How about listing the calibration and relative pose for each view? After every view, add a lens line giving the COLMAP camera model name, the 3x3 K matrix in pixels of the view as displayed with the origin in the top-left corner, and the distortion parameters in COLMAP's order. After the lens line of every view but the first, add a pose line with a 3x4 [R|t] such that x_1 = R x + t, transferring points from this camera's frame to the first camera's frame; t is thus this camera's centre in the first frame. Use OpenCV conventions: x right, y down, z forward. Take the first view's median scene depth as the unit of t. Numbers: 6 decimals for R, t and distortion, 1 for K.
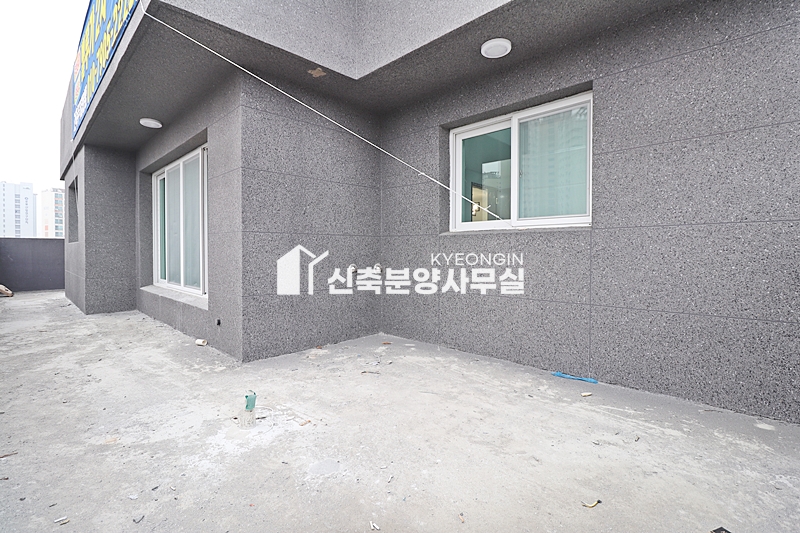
lens RADIAL K [[370.2, 0, 400.2], [0, 370.2, 260.1], [0, 0, 1]] dist [-0.004917, -0.010474]
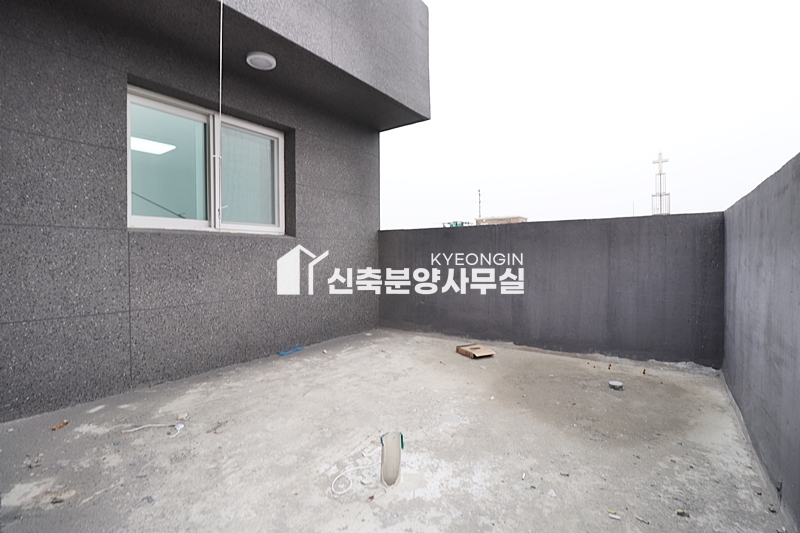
lens RADIAL K [[370.2, 0, 399.6], [0, 370.2, 261.5], [0, 0, 1]] dist [-0.004917, -0.010474]
pose [[-0.144127, -0.015461, 0.989438, -0.951495], [0.032053, 0.999280, 0.020284, -0.012896], [-0.989040, 0.034638, -0.143528, 0.880226]]
